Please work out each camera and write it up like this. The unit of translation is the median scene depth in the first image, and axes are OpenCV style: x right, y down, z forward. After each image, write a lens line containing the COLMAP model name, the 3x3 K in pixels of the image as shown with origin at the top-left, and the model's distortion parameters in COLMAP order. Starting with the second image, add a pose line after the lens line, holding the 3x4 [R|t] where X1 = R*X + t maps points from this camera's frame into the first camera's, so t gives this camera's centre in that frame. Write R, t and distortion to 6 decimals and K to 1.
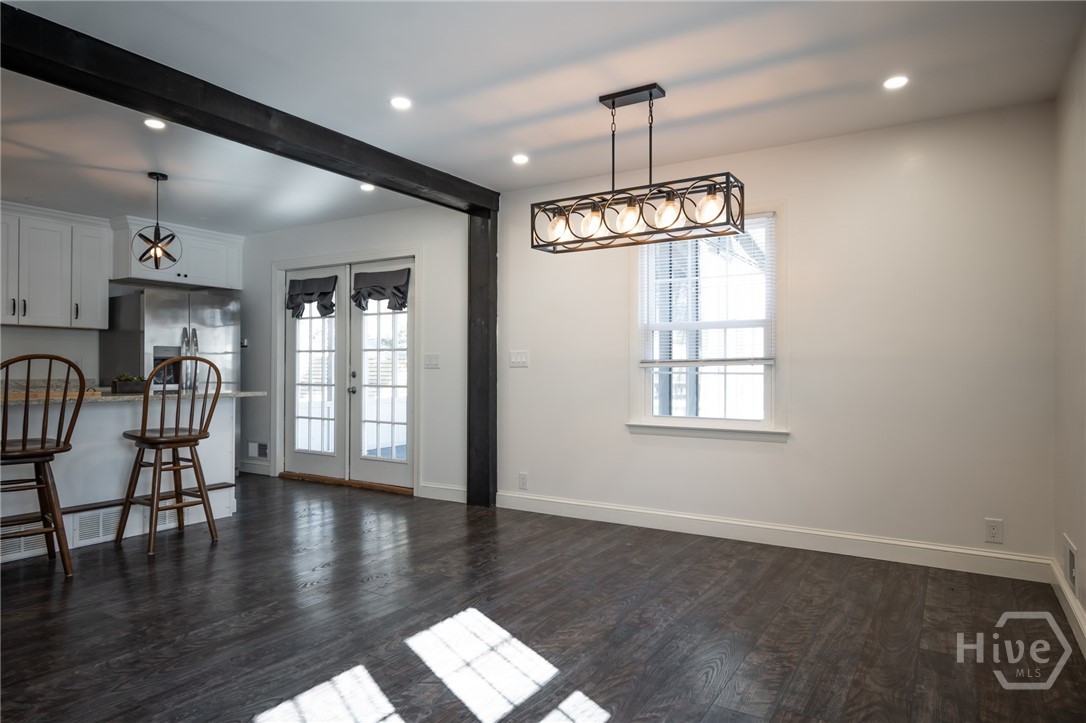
lens RADIAL K [[657.4, 0, 543.0], [0, 657.4, 361.5], [0, 0, 1]] dist [-0.001834, -0.000504]
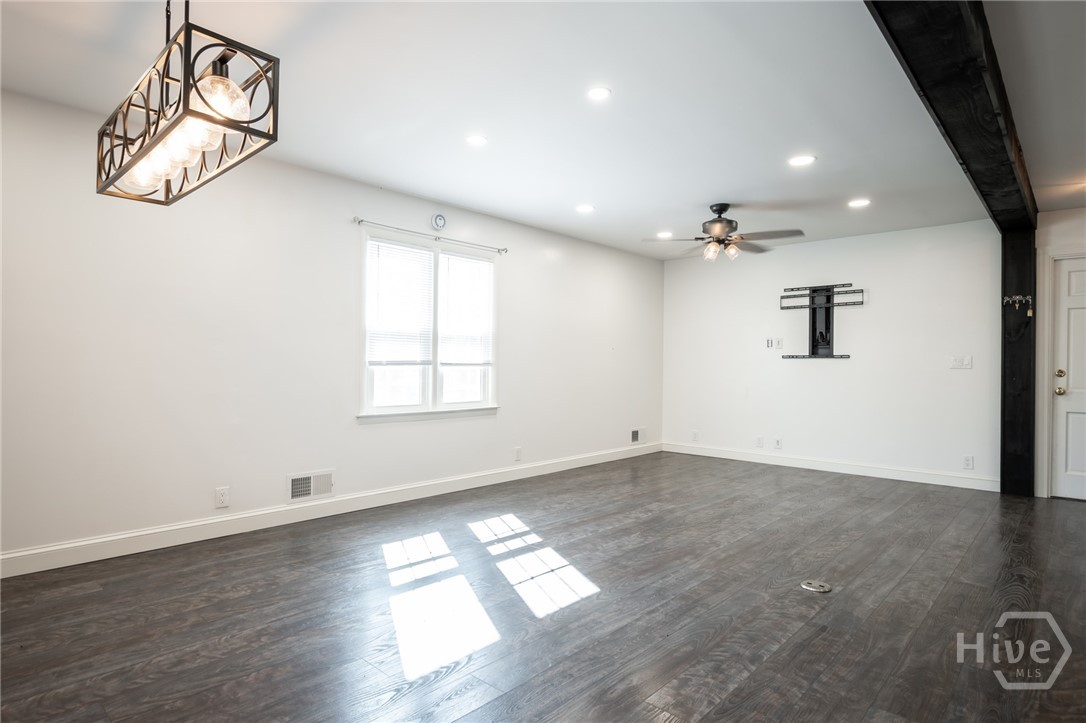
lens RADIAL K [[586.8, 0, 543.0], [0, 586.8, 361.5], [0, 0, 1]] dist [-0.001696, -0.000720]
pose [[-0.982213, -0.009576, 0.187525, -0.192769], [-0.012745, 0.999795, -0.015704, 0.006994], [-0.187337, -0.017815, -0.982134, 0.853148]]
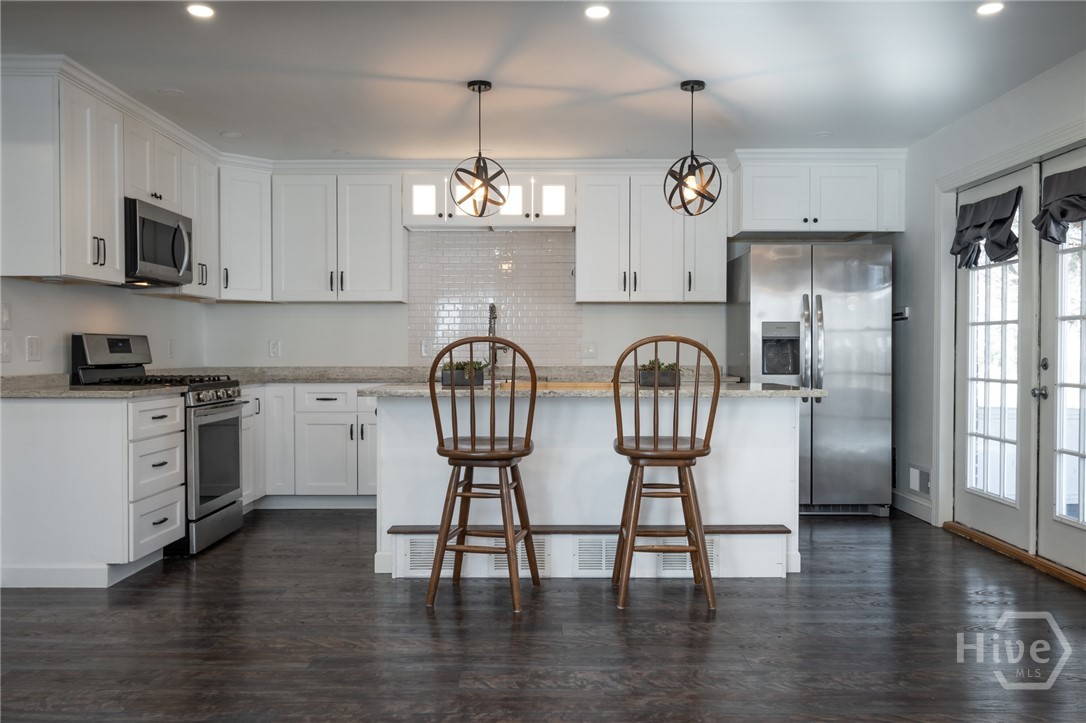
lens RADIAL K [[924.5, 0, 543.0], [0, 924.5, 361.5], [0, 0, 1]] dist [-0.006787, -0.001095]
pose [[0.531167, 0.006013, -0.847246, 0.149499], [0.010675, 0.999848, 0.013788, 0.003260], [0.847200, -0.016369, 0.531022, 0.255552]]
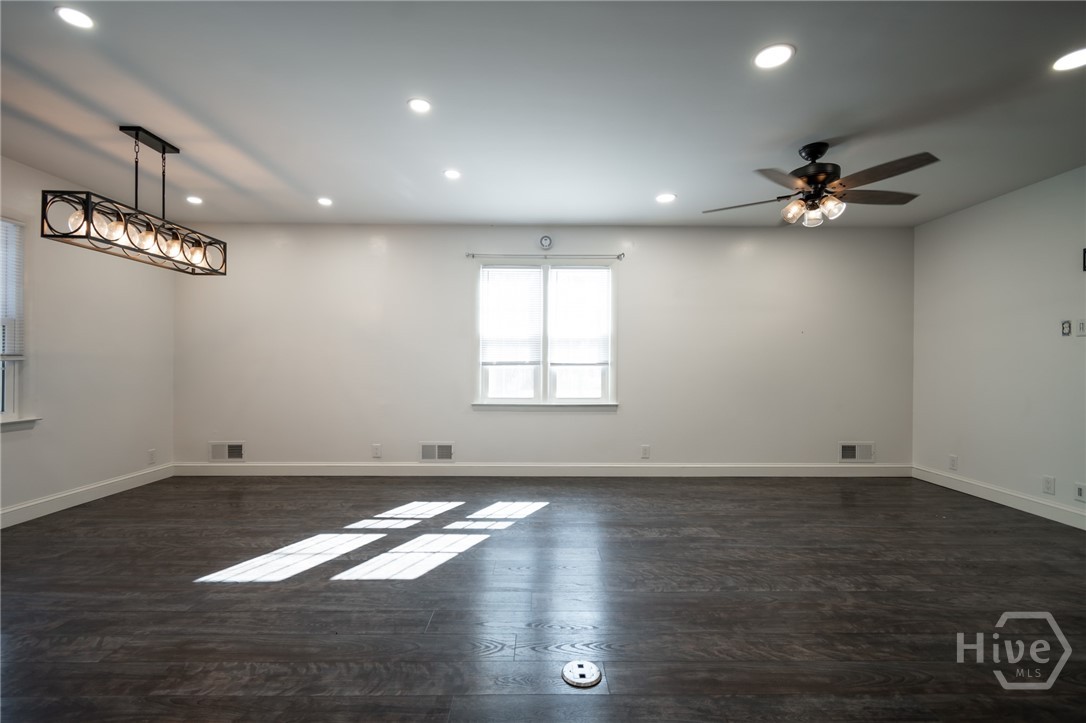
lens RADIAL K [[484.0, 0, 543.0], [0, 484.0, 361.5], [0, 0, 1]] dist [0.002990, 0.000221]
pose [[-0.534756, -0.003139, 0.845001, -0.572767], [-0.013873, 0.999891, -0.005065, -0.000889], [-0.844893, -0.014431, -0.534741, 0.489812]]
